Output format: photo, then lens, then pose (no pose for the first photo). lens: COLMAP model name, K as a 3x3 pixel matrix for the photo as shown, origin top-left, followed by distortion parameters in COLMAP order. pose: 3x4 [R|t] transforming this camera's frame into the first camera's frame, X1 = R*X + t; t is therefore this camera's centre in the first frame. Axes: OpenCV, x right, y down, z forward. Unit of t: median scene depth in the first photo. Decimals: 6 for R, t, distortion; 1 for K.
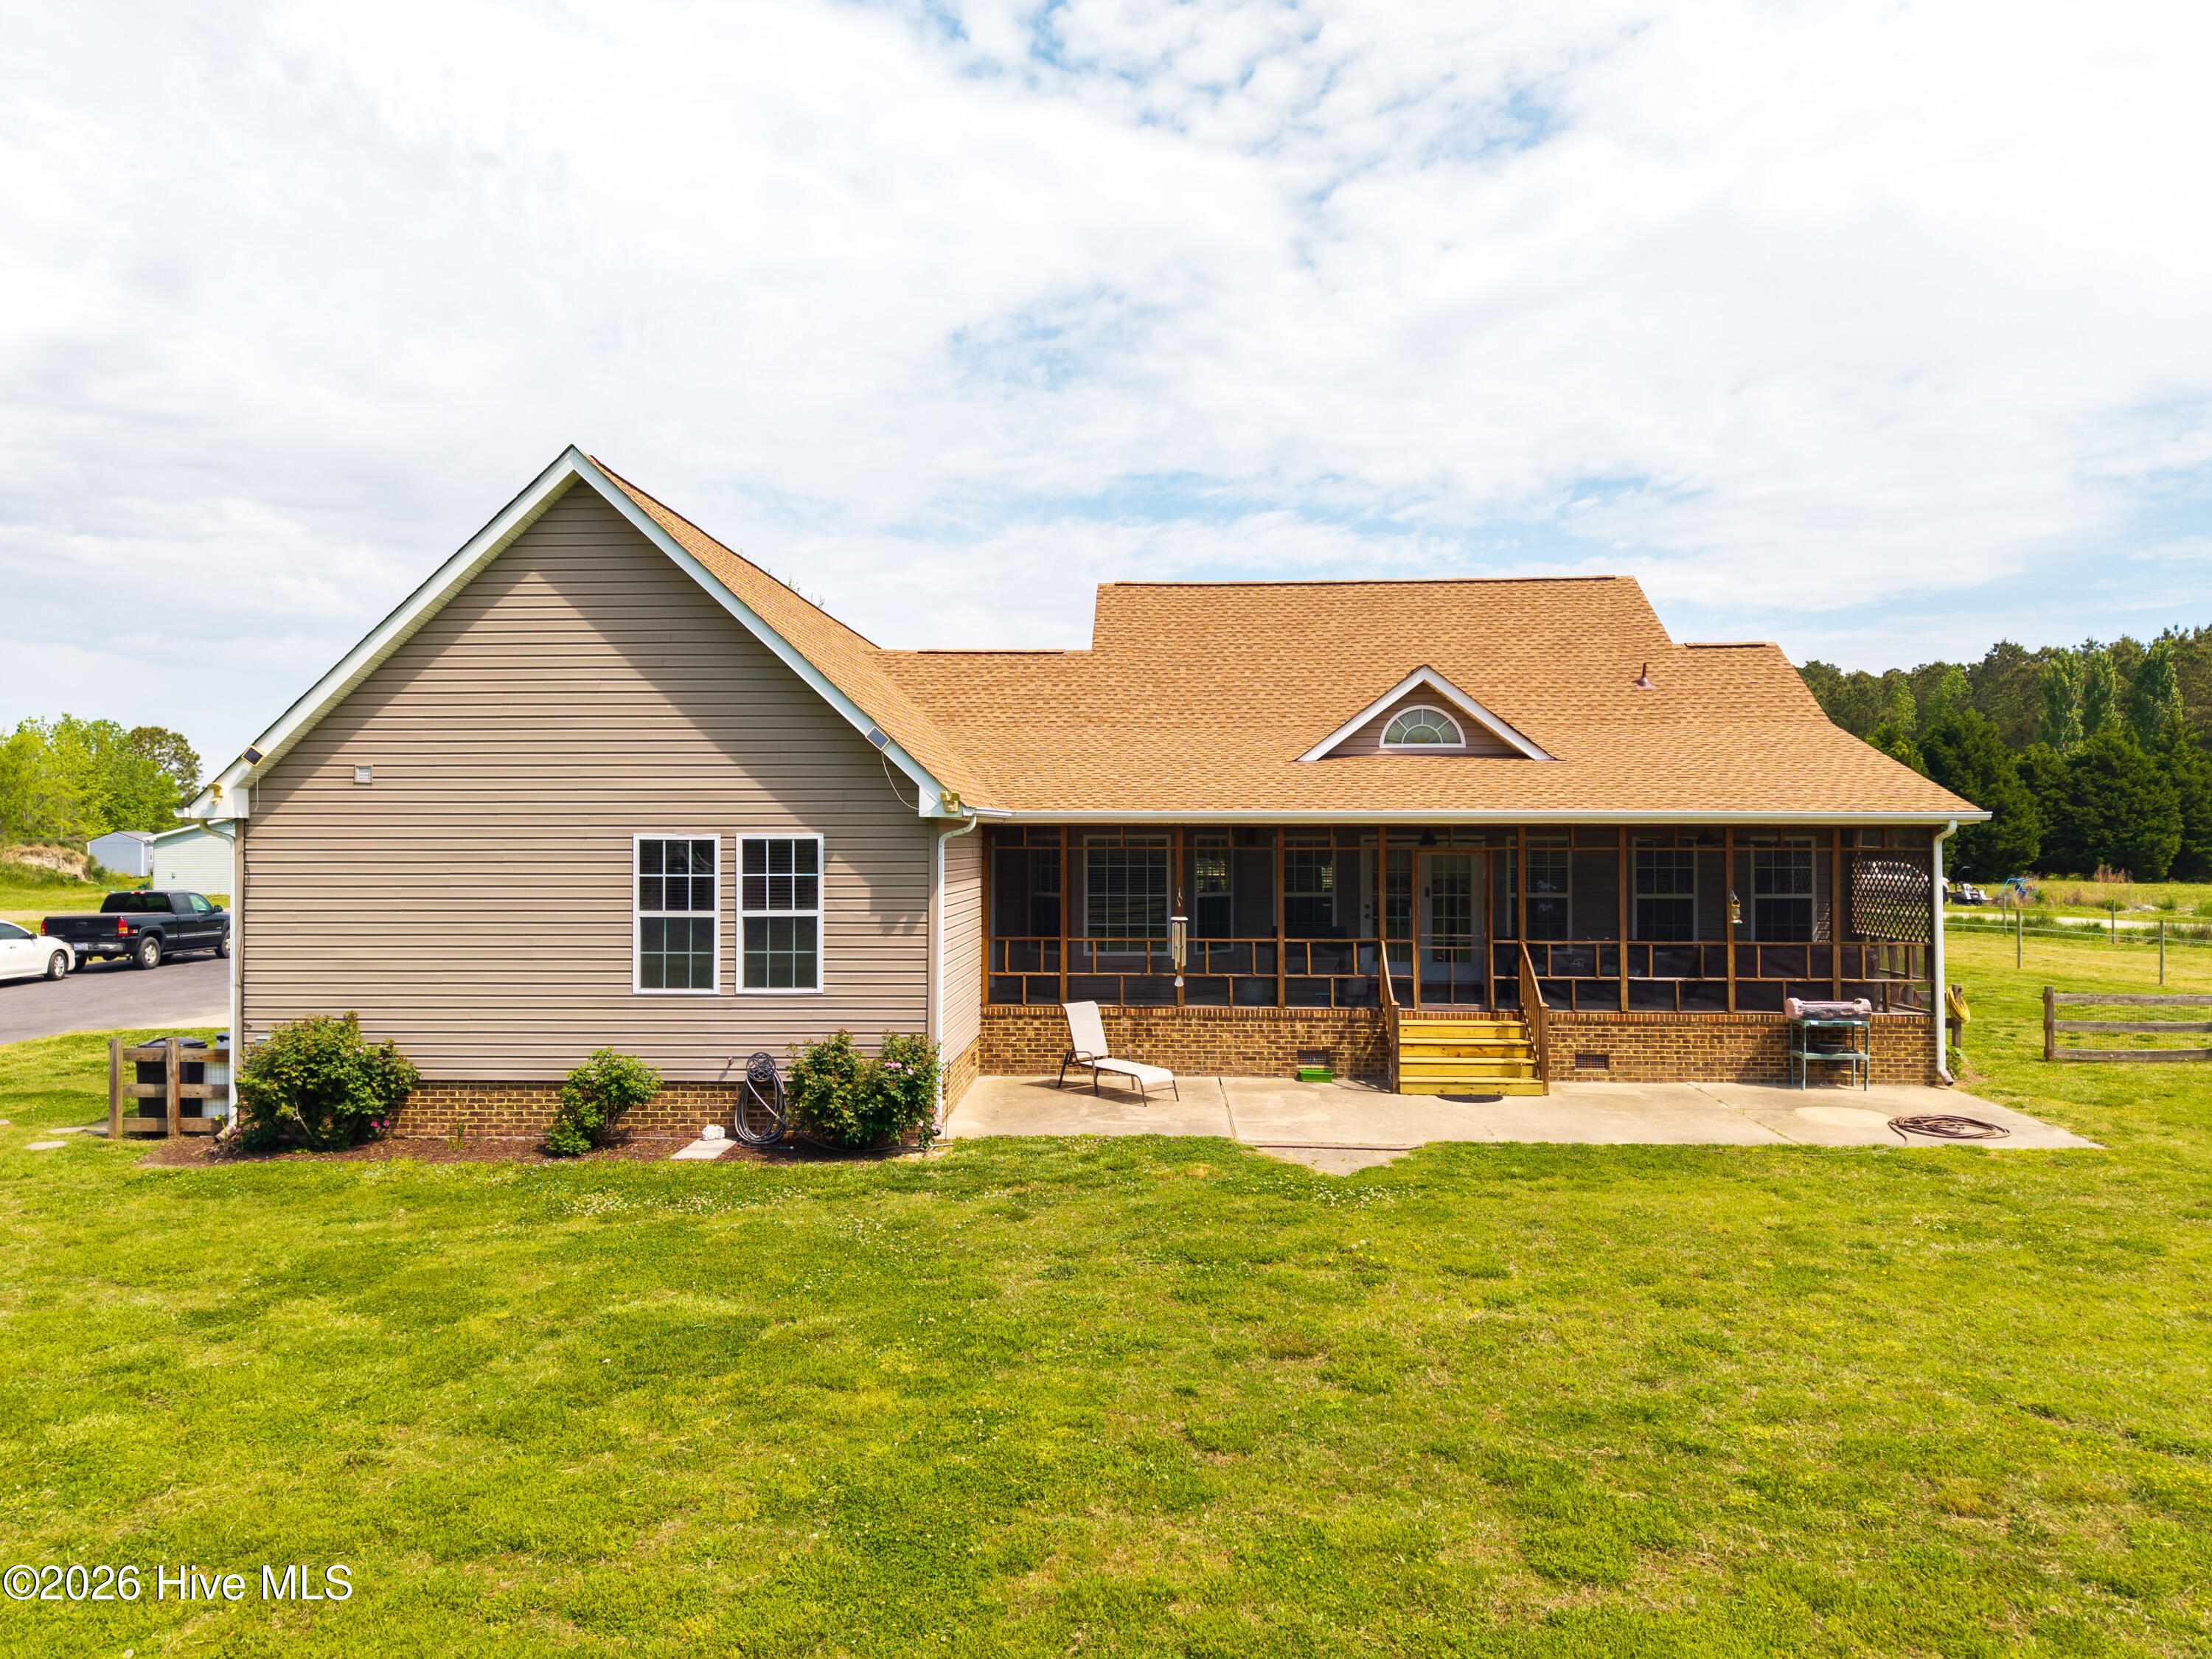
lens RADIAL K [[1520.8, 0, 1051.7], [0, 1520.8, 836.2], [0, 0, 1]] dist [0.001067, -0.042297]
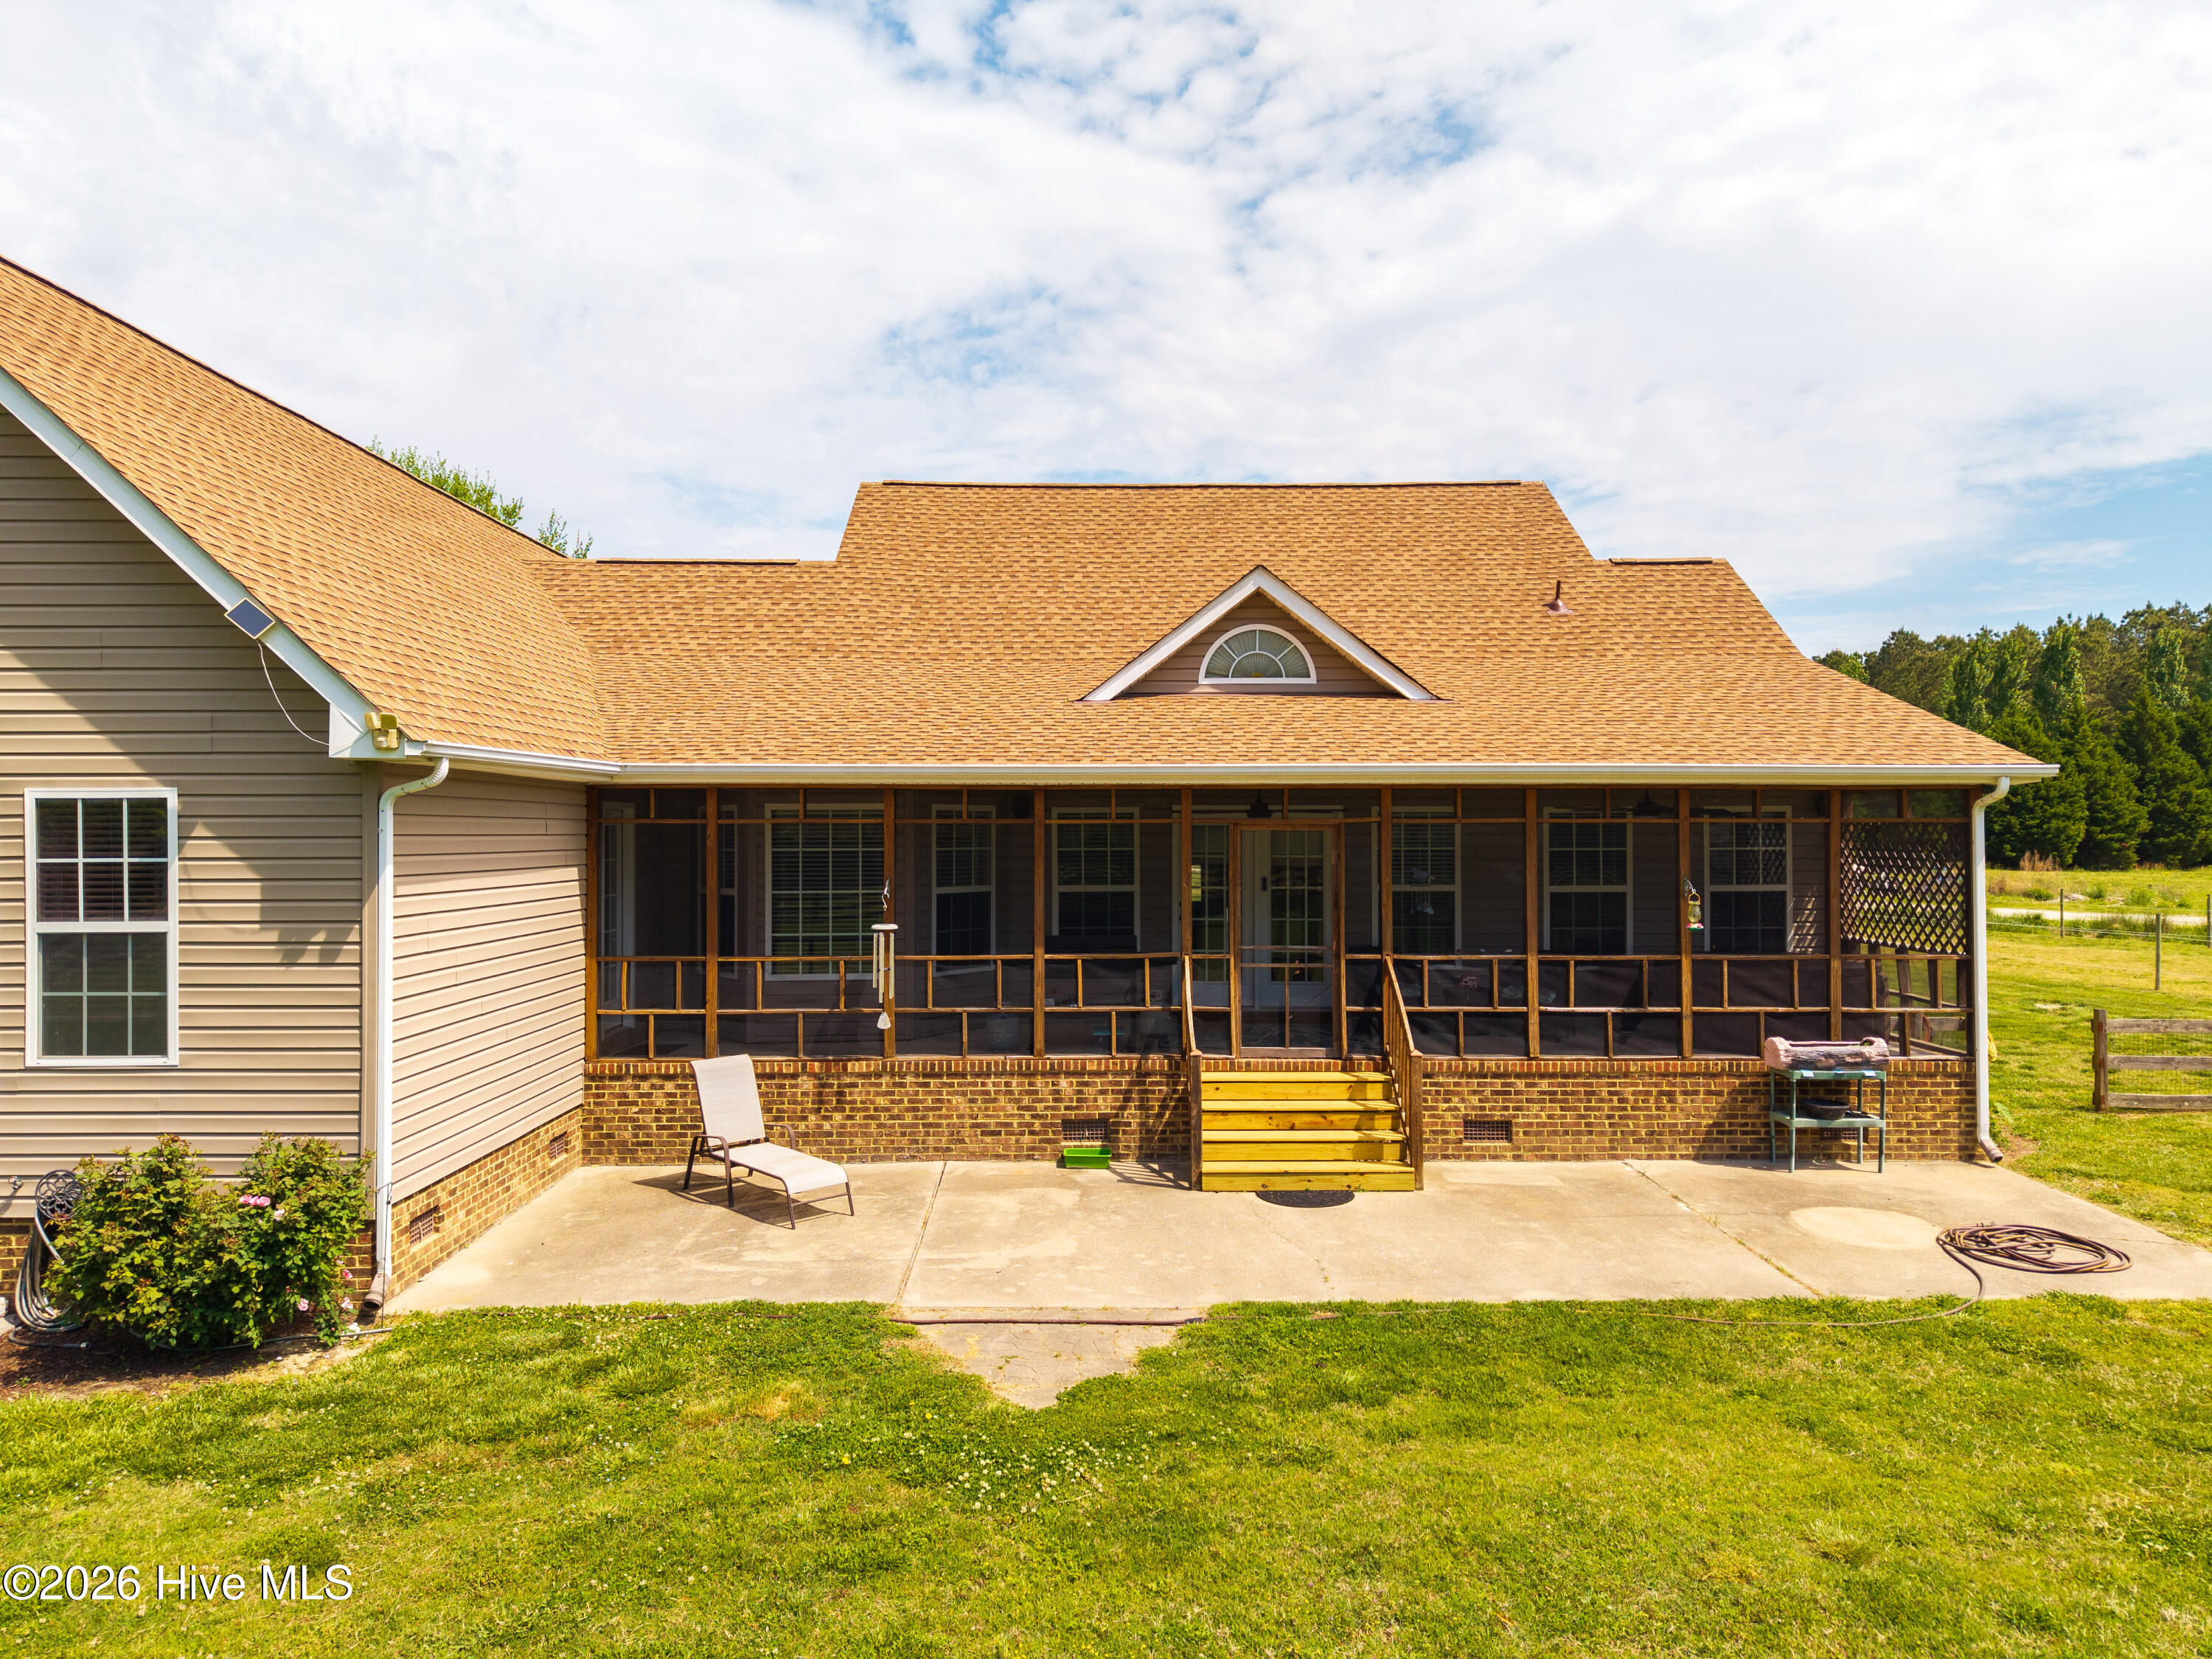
lens RADIAL K [[1489.9, 0, 1106.0], [0, 1489.9, 829.5], [0, 0, 1]] dist [0.044336, -0.037722]
pose [[0.996442, -0.001408, 0.084266, 0.125515], [0.001378, 0.999999, 0.000415, 0.011631], [-0.084267, -0.000298, 0.996443, 0.337347]]
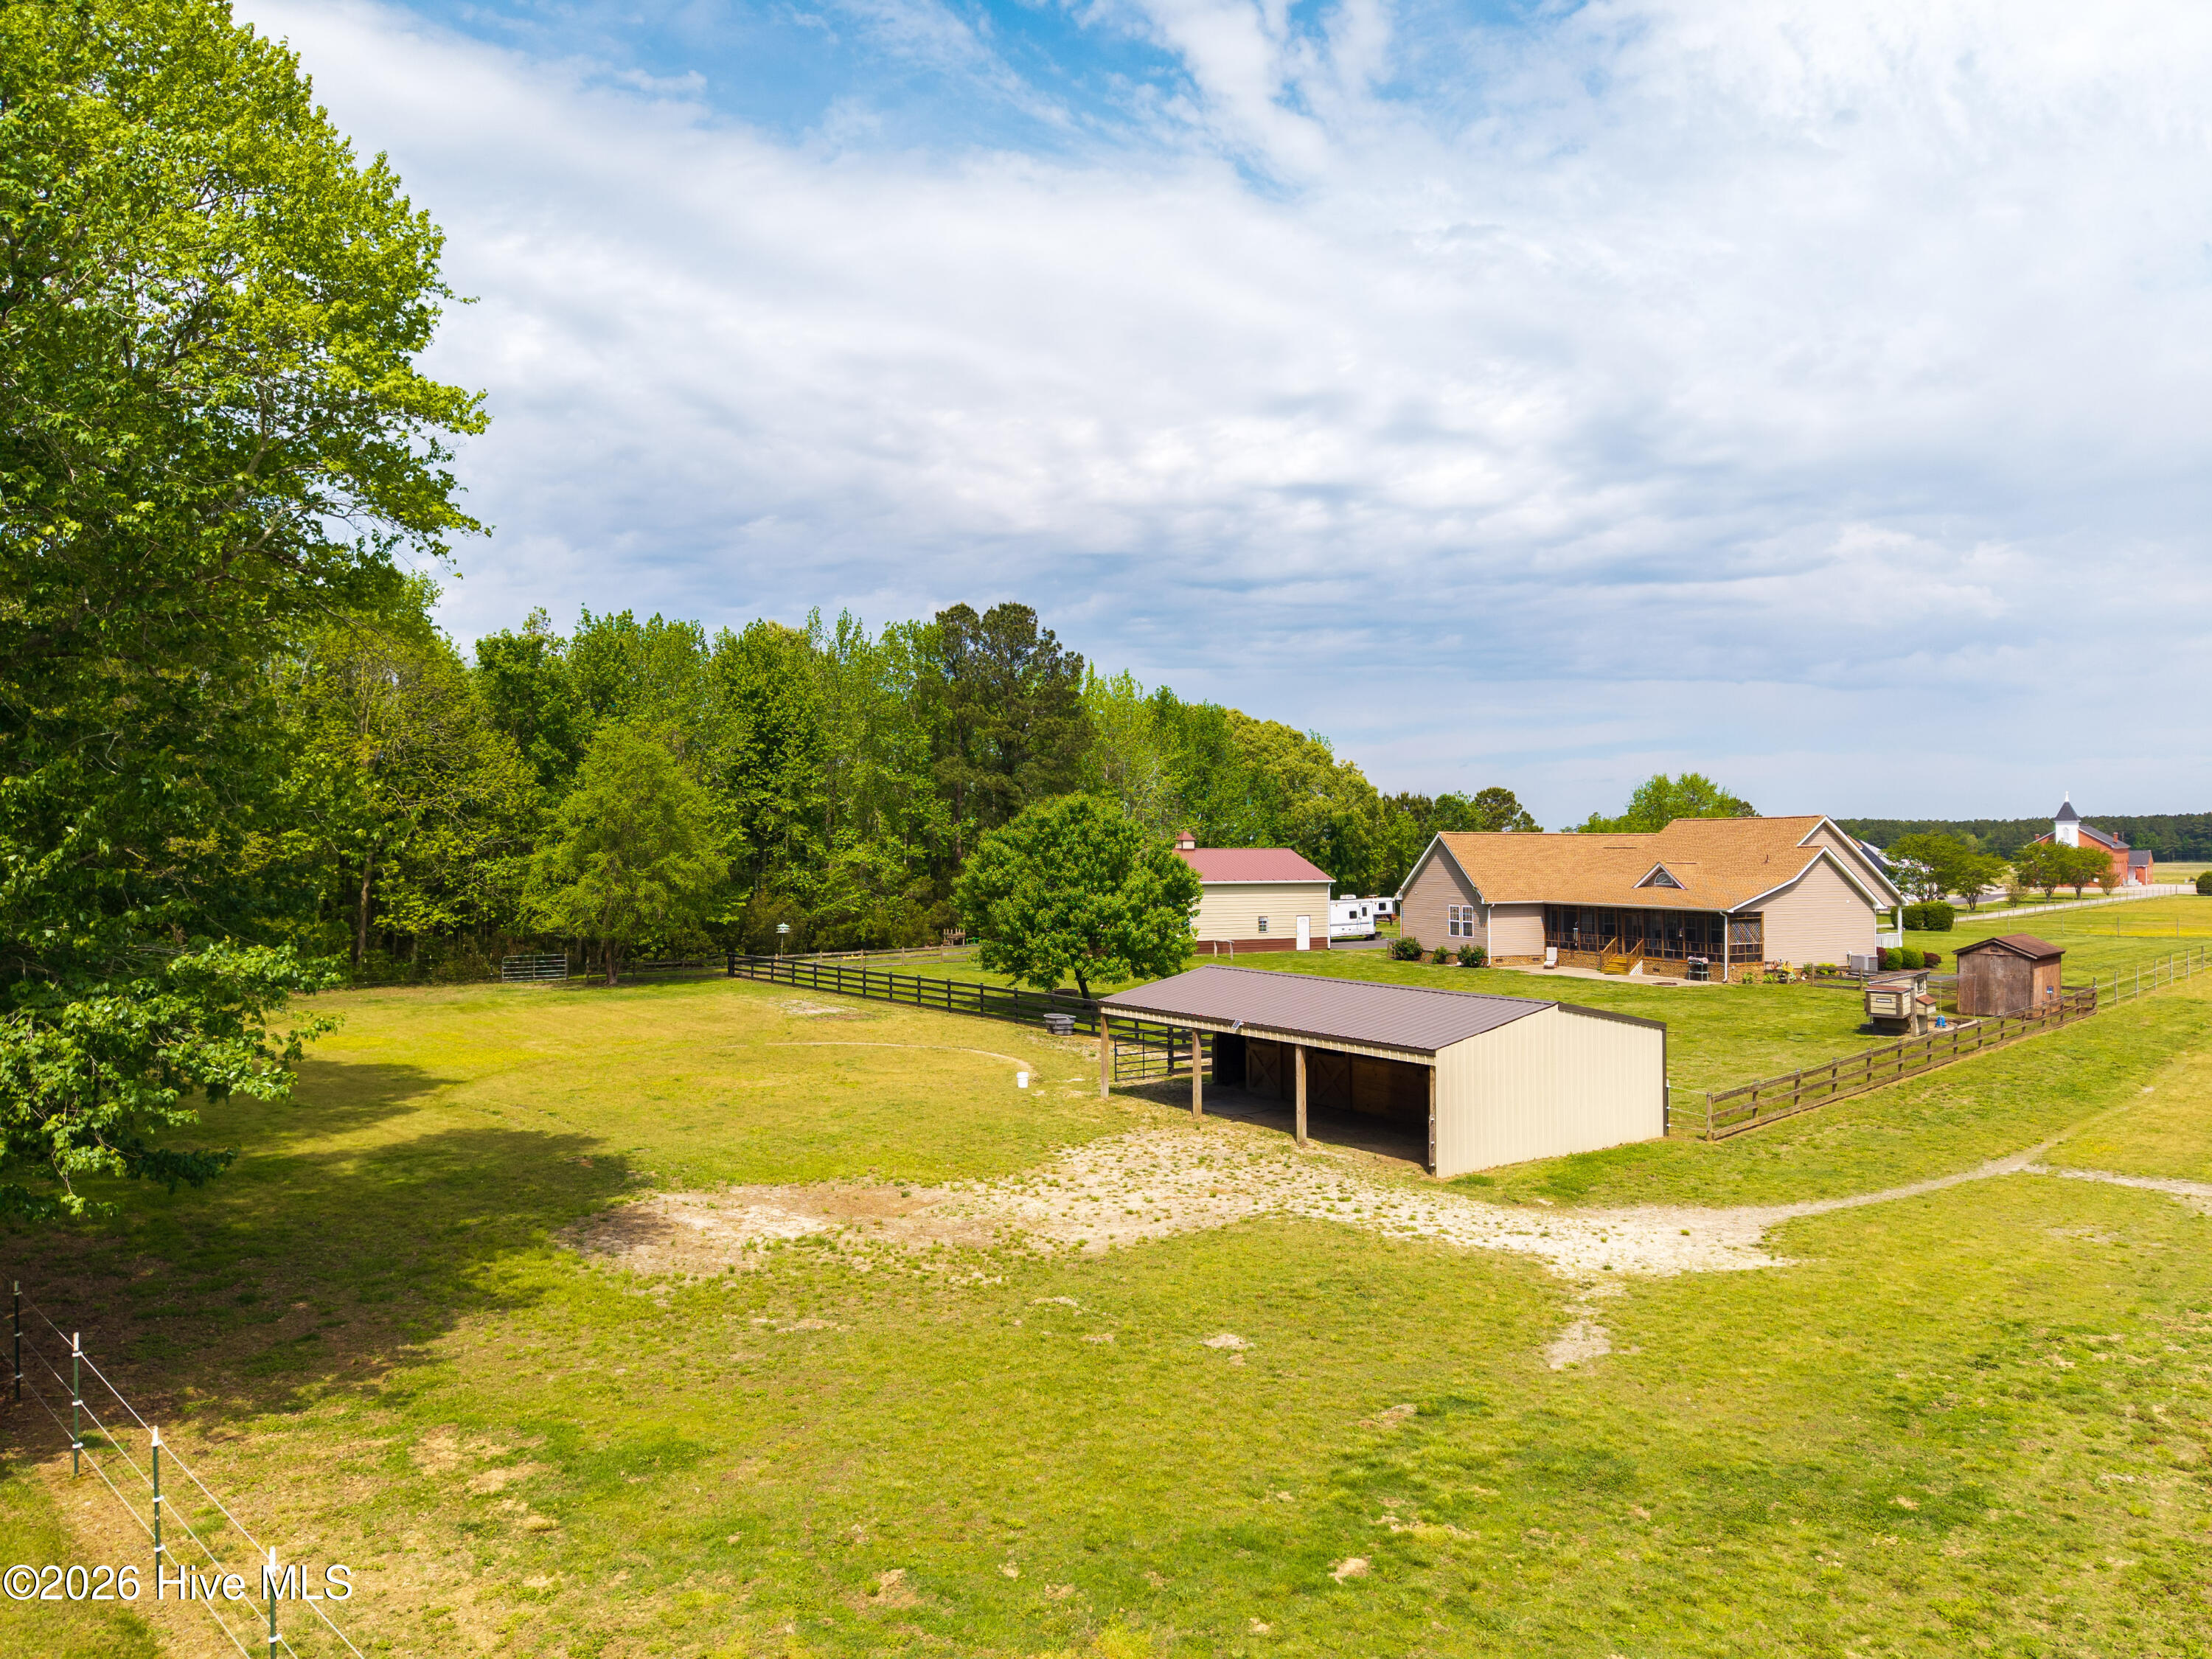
lens RADIAL K [[1489.9, 0, 1106.0], [0, 1489.9, 829.5], [0, 0, 1]] dist [0.044336, -0.037722]
pose [[0.483202, -0.011536, -0.875433, 2.983097], [-0.003639, 0.999878, -0.015184, -0.145489], [0.875501, 0.010523, 0.483101, -2.042553]]
